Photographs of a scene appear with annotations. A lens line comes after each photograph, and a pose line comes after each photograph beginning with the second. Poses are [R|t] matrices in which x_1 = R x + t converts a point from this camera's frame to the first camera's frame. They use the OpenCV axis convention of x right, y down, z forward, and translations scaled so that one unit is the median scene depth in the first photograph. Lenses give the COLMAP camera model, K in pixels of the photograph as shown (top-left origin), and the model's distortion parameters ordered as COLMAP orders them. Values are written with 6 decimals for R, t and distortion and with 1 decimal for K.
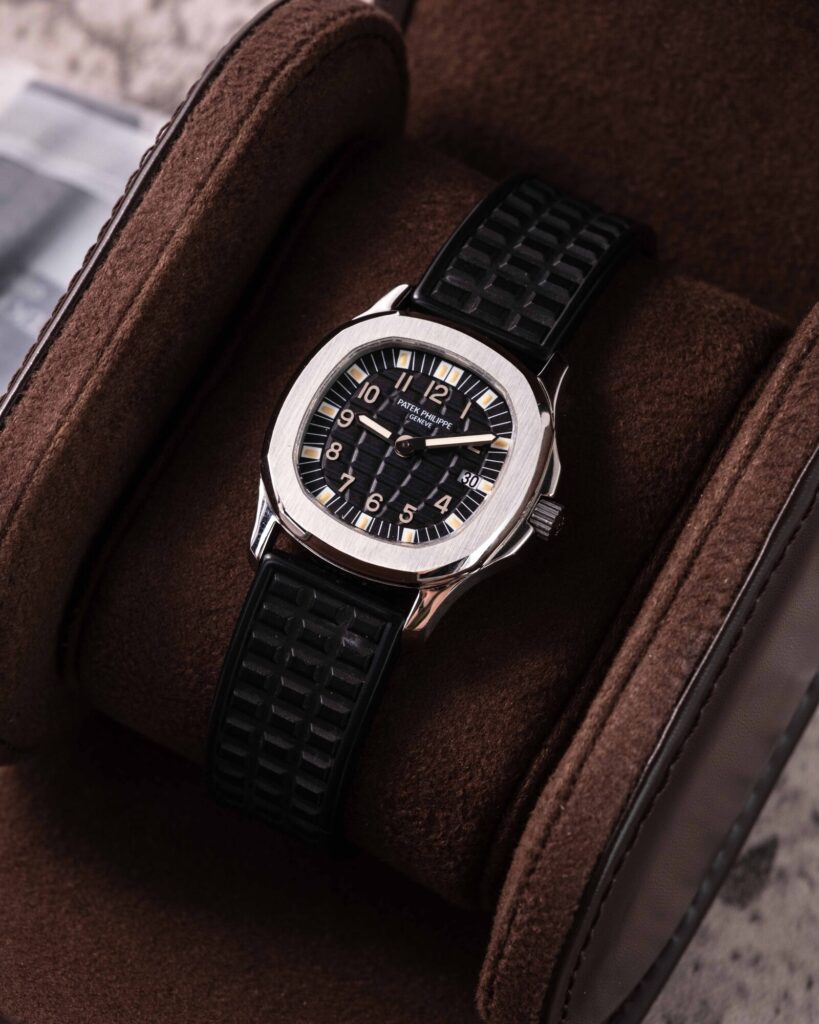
lens RADIAL K [[4444.6, 0, 408.1], [0, 4444.6, 411.2], [0, 0, 1]] dist [0.225608, 4.613164]
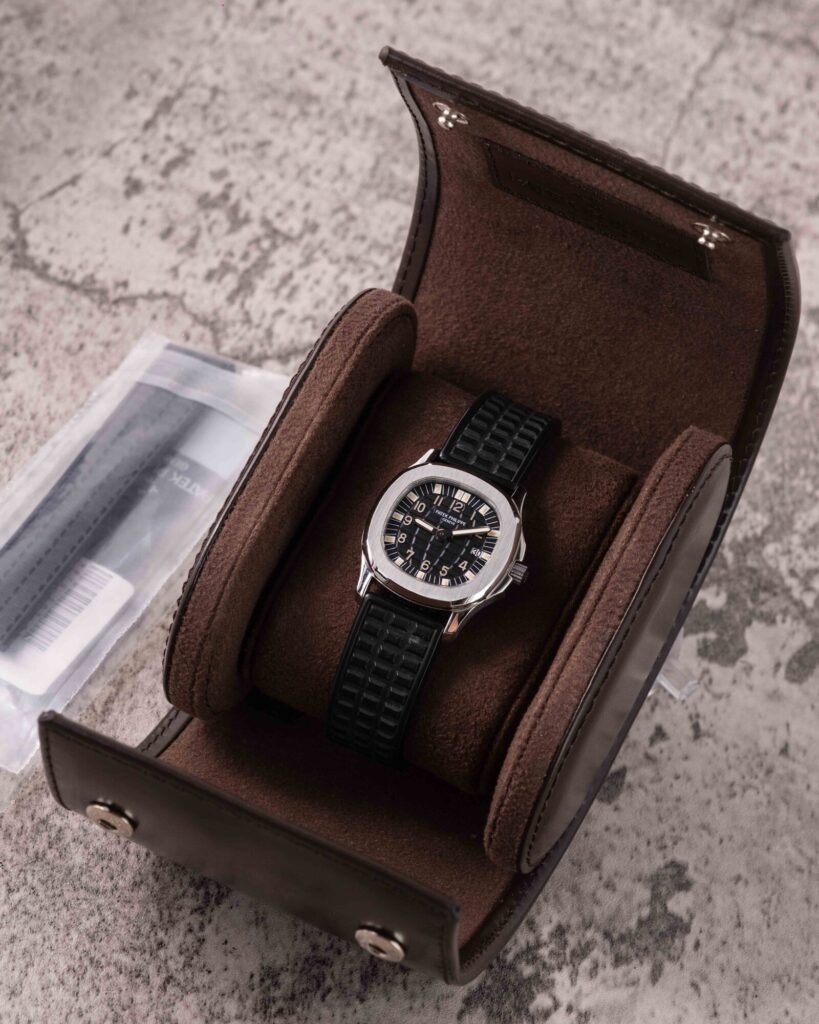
lens RADIAL K [[4444.6, 0, 408.1], [0, 4444.6, 411.2], [0, 0, 1]] dist [0.225608, 4.613164]
pose [[0.994354, -0.001191, 0.106107, -0.208804], [0.008841, 0.997391, -0.071648, 0.088196], [-0.105745, 0.072181, 0.991770, -0.826076]]
